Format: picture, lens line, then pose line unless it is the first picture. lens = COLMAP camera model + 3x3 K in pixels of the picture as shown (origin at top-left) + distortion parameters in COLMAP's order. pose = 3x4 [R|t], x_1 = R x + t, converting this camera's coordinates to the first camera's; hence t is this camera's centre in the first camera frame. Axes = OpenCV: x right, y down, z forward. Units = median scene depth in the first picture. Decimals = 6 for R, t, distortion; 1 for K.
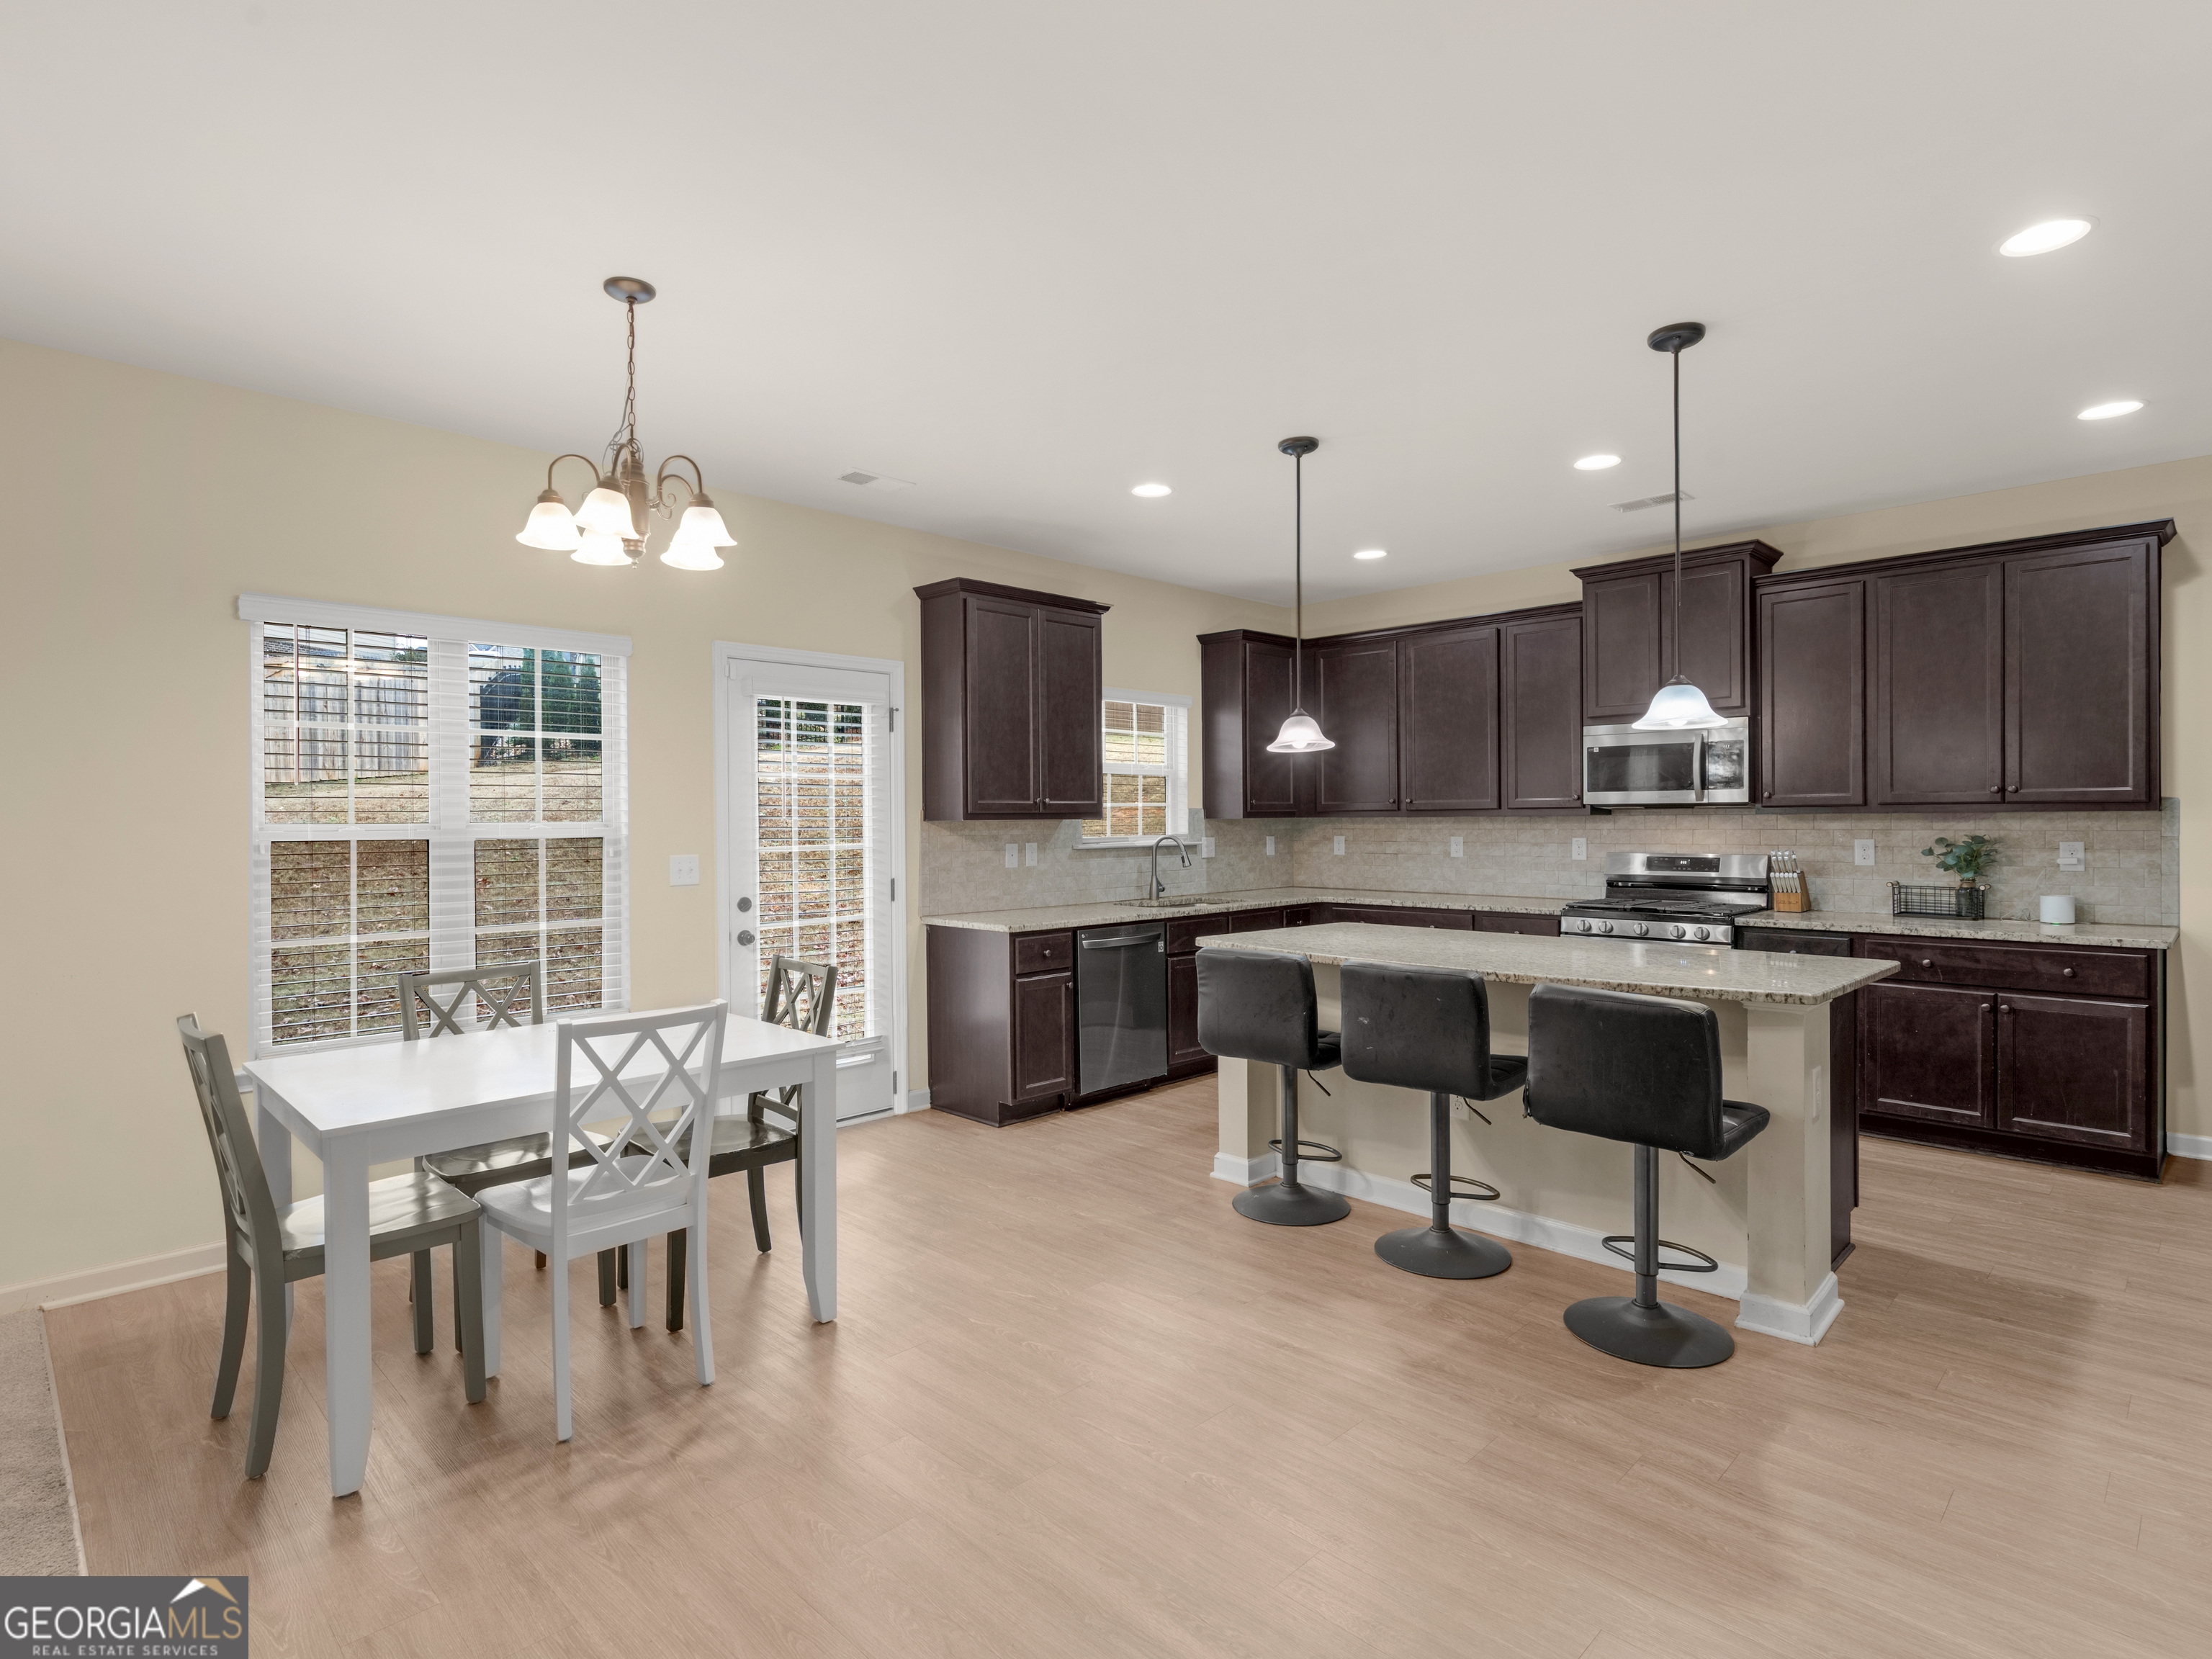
lens RADIAL K [[1145.5, 0, 1106.0], [0, 1145.5, 829.5], [0, 0, 1]] dist [0.001207, 0.000303]
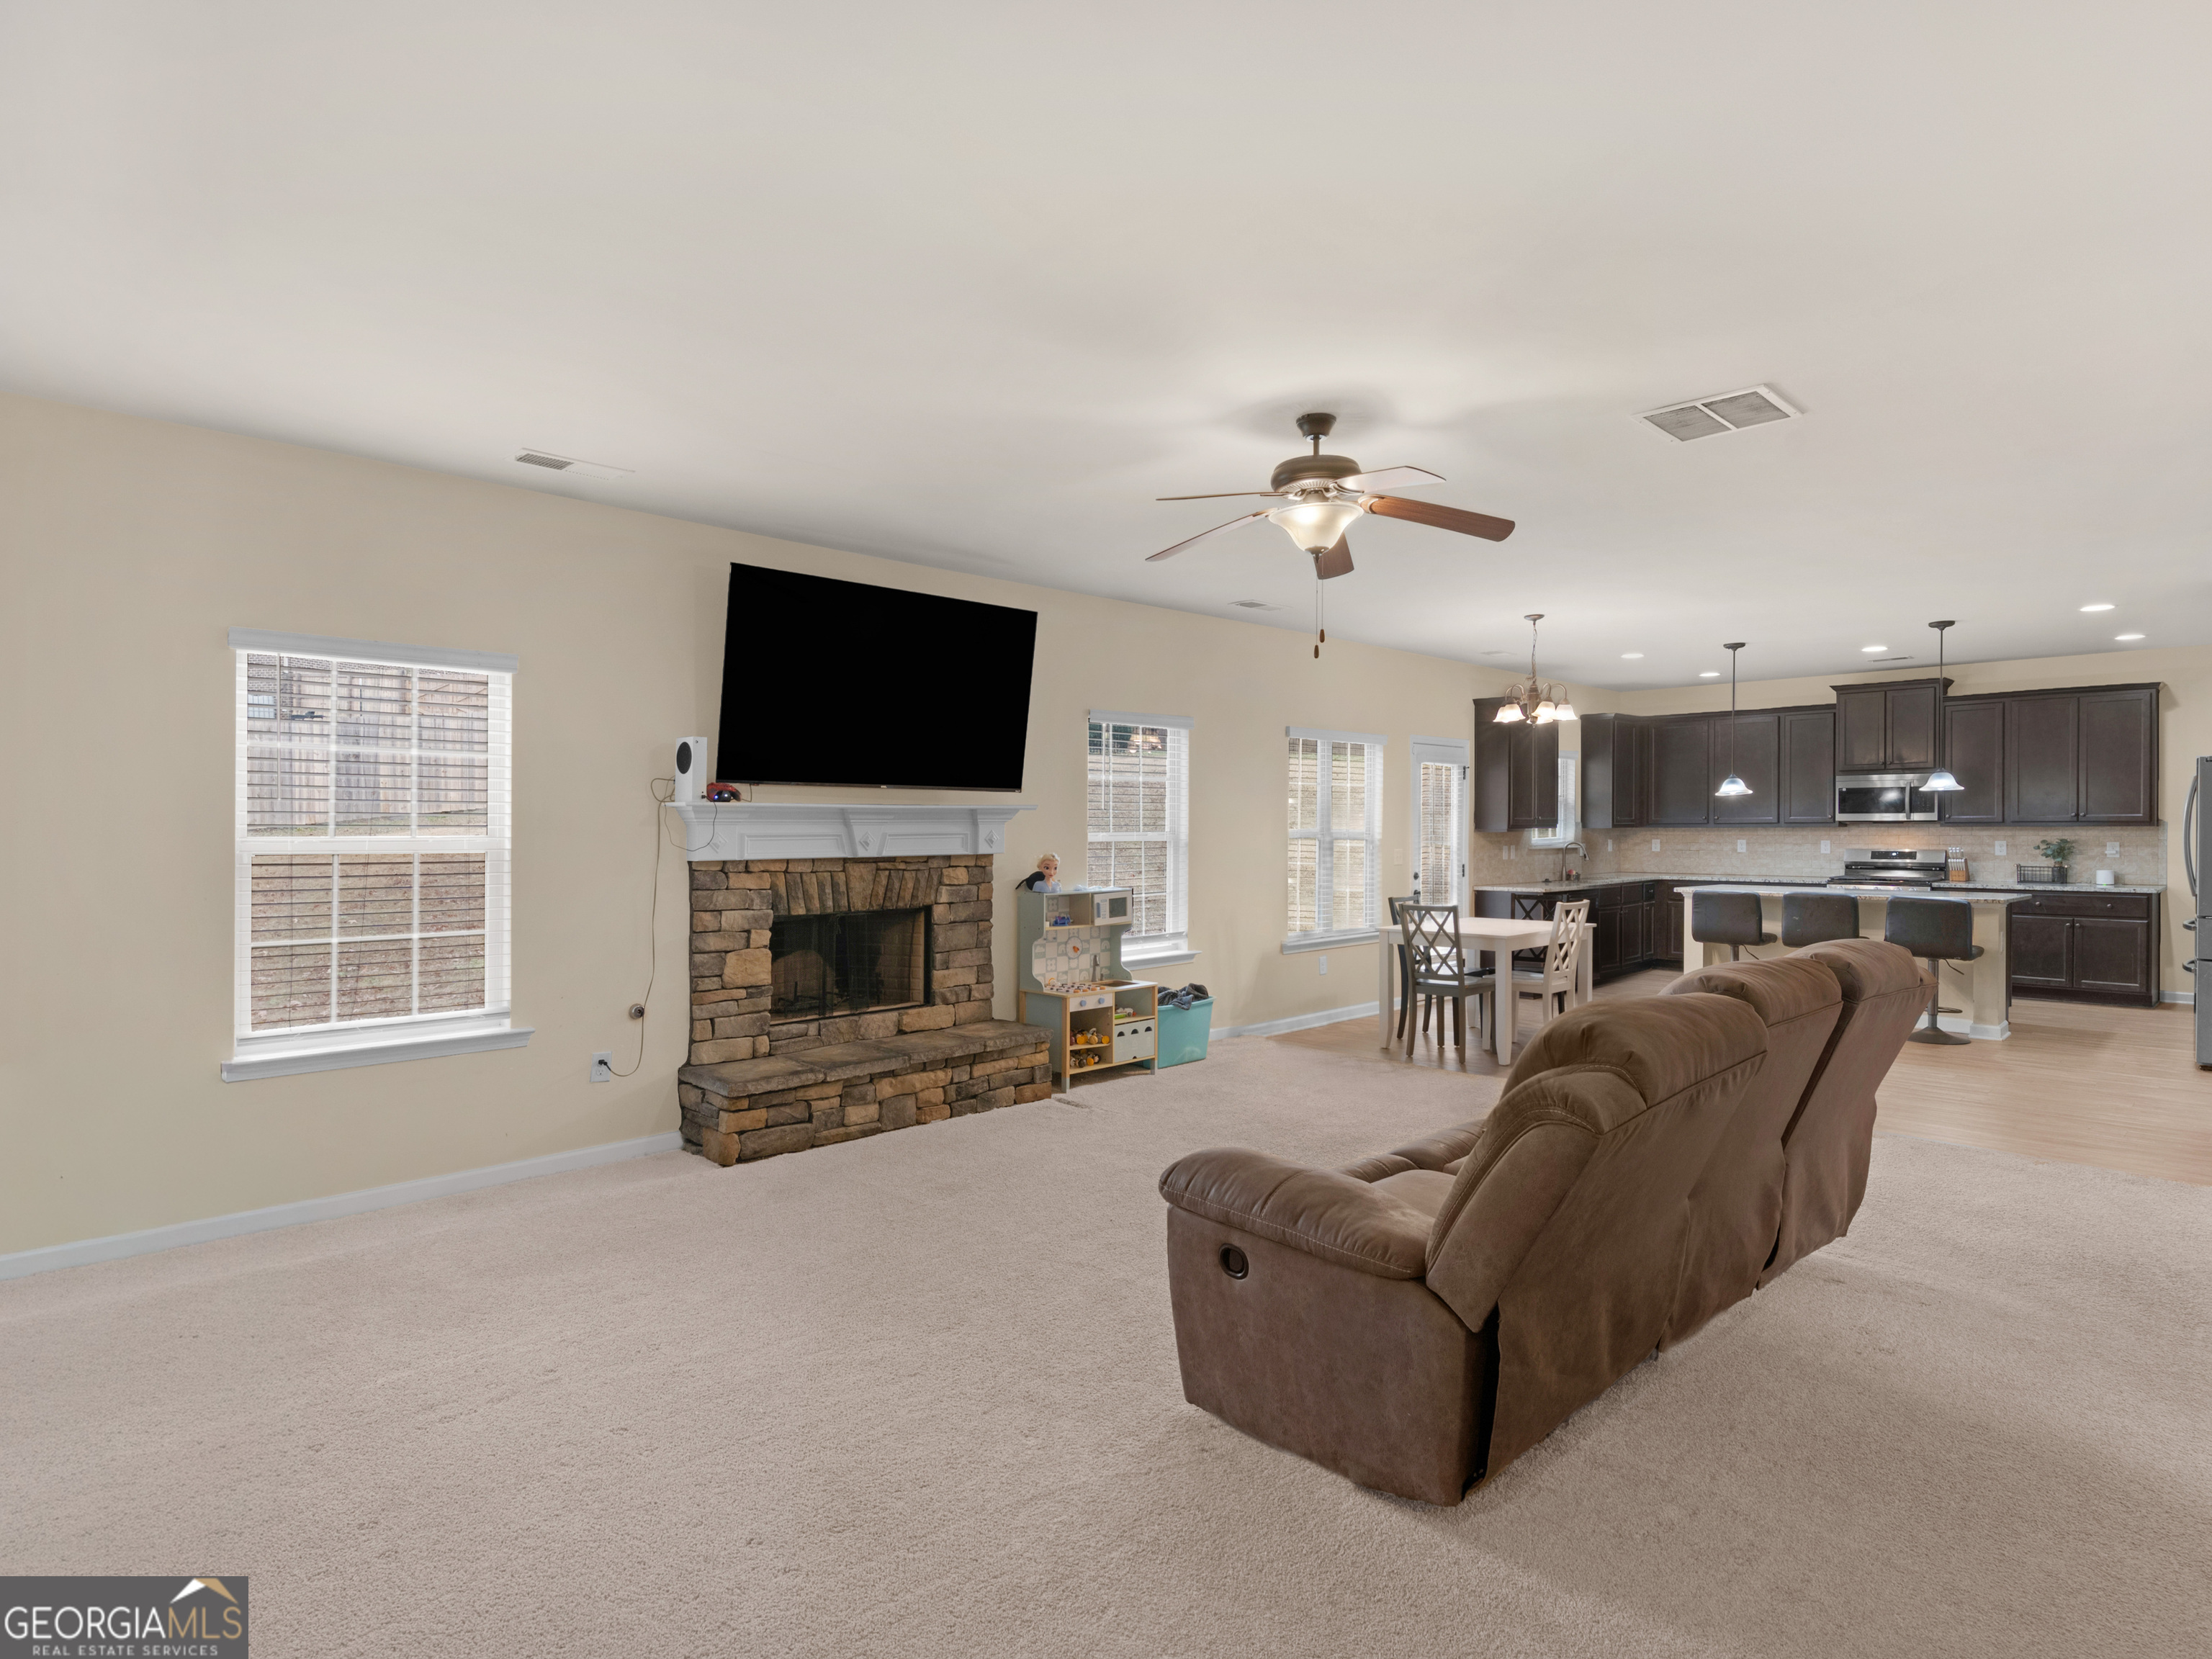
lens RADIAL K [[1233.1, 0, 1100.7], [0, 1233.1, 844.1], [0, 0, 1]] dist [0.000036, -0.001502]
pose [[0.999987, 0.004864, -0.001637, -0.751974], [-0.004860, 0.999984, 0.002844, 0.014668], [0.001651, -0.002836, 0.999995, -0.943895]]
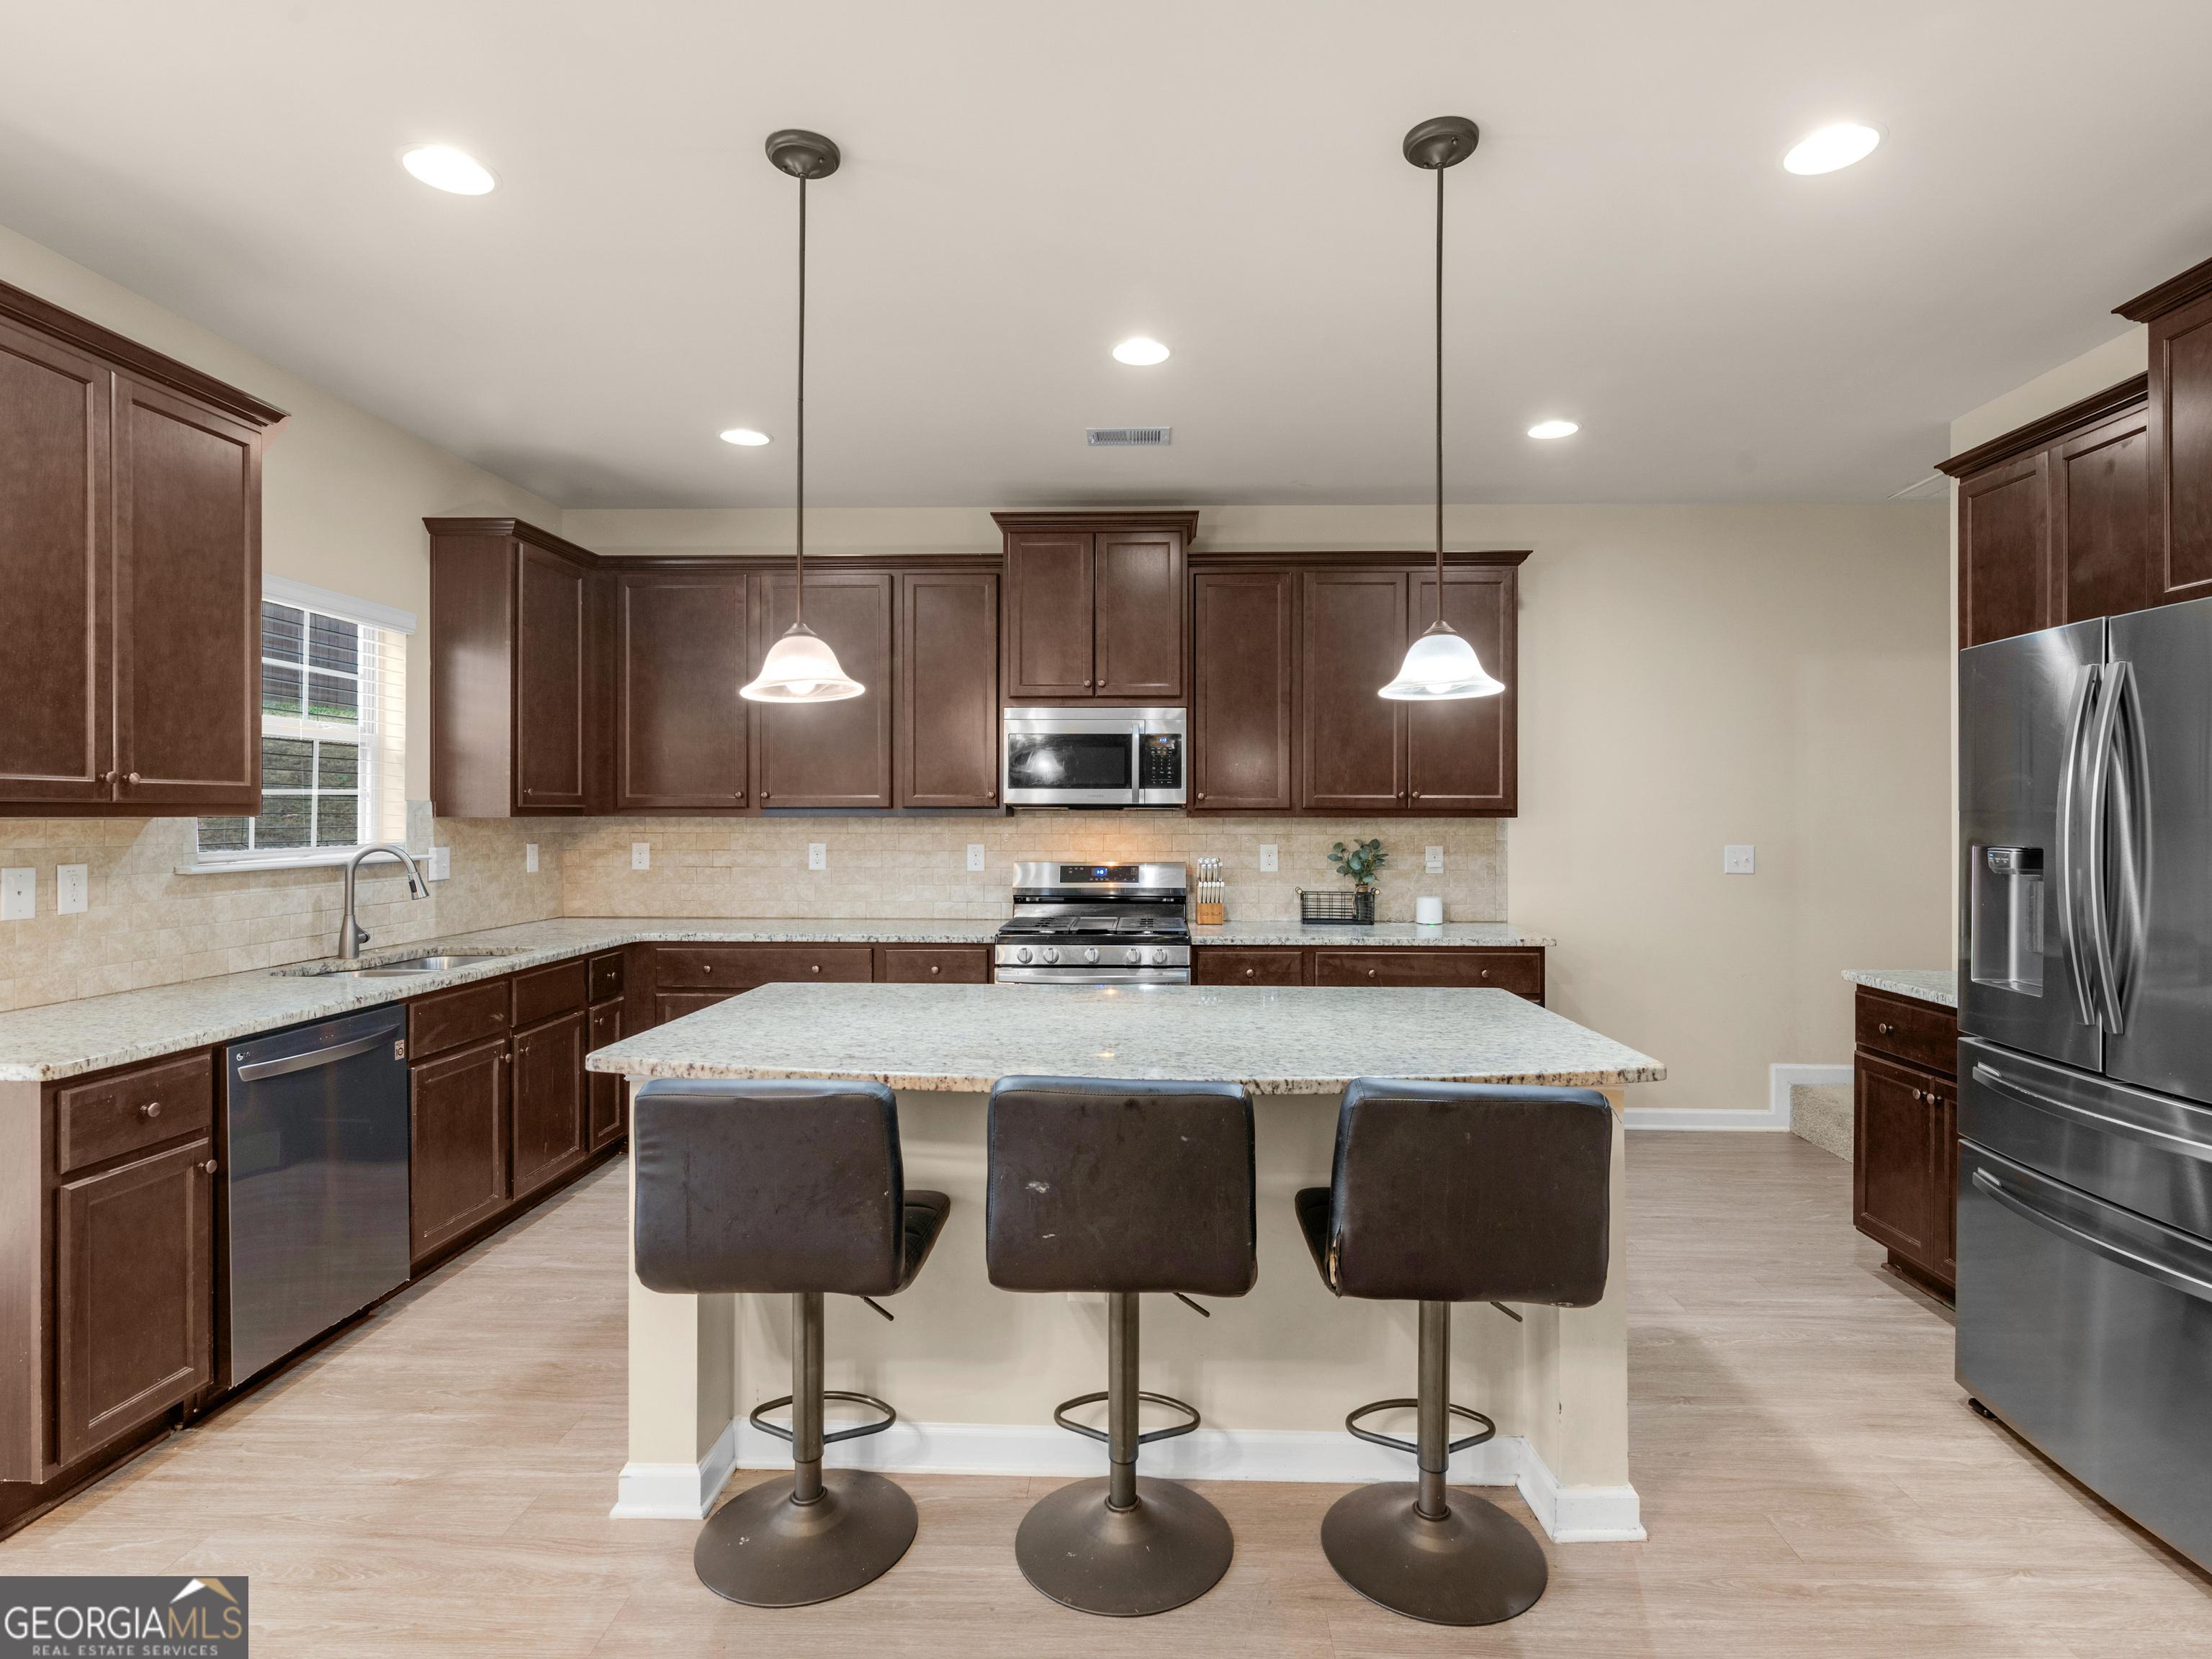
lens RADIAL K [[1131.0, 0, 1123.5], [0, 1131.0, 817.6], [0, 0, 1]] dist [0.001877, 0.001057]
pose [[0.732516, 0.007655, 0.680707, -0.072042], [-0.000719, 0.999945, -0.010472, -0.003885], [-0.680749, 0.007181, 0.732481, 0.383176]]
